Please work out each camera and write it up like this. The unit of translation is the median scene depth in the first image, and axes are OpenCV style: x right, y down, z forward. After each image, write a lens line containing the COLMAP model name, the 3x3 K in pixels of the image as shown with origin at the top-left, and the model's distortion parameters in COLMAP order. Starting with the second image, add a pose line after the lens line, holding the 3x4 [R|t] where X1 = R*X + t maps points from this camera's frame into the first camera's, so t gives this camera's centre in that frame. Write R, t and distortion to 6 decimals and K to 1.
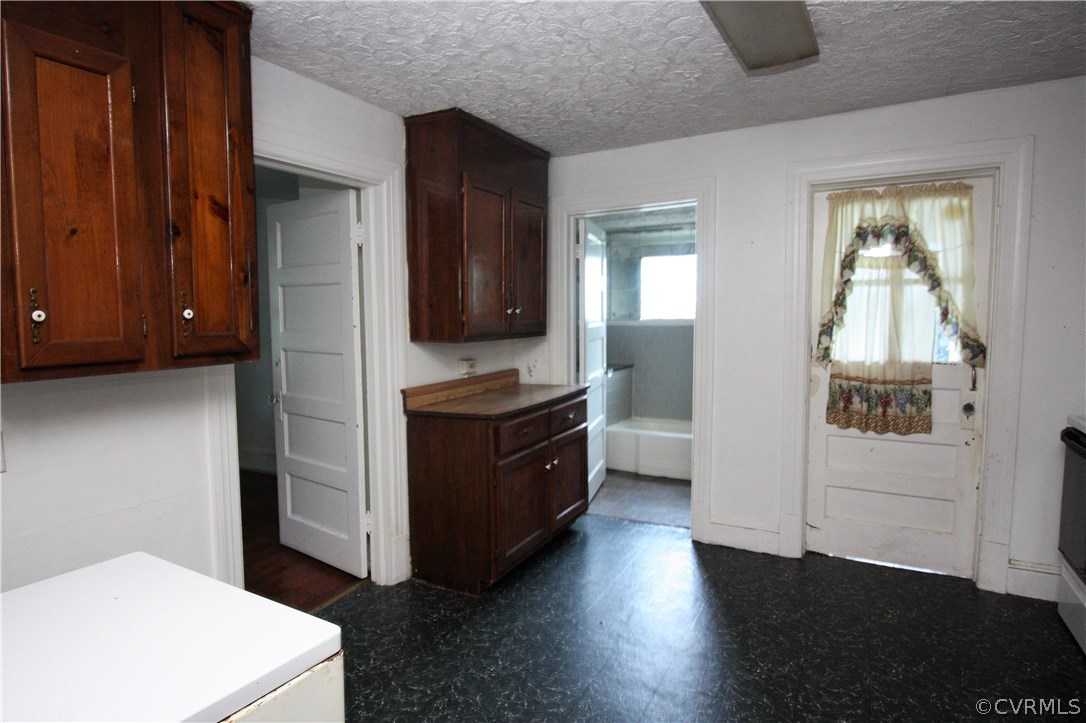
lens RADIAL K [[606.6, 0, 543.0], [0, 606.6, 361.5], [0, 0, 1]] dist [-0.044359, 0.000021]
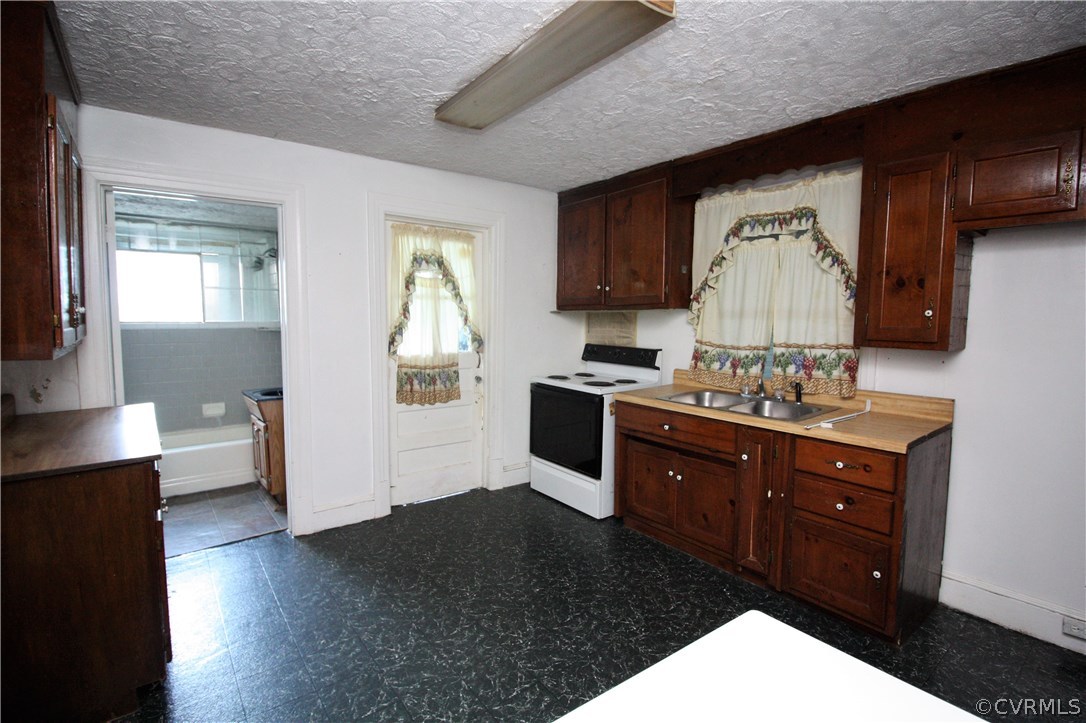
lens RADIAL K [[503.7, 0, 543.0], [0, 503.7, 361.5], [0, 0, 1]] dist [0.021249, -0.031683]
pose [[0.381735, -0.066628, 0.921867, -0.421368], [0.057293, 0.997186, 0.048347, -0.022195], [-0.922494, 0.034361, 0.384479, 0.308368]]
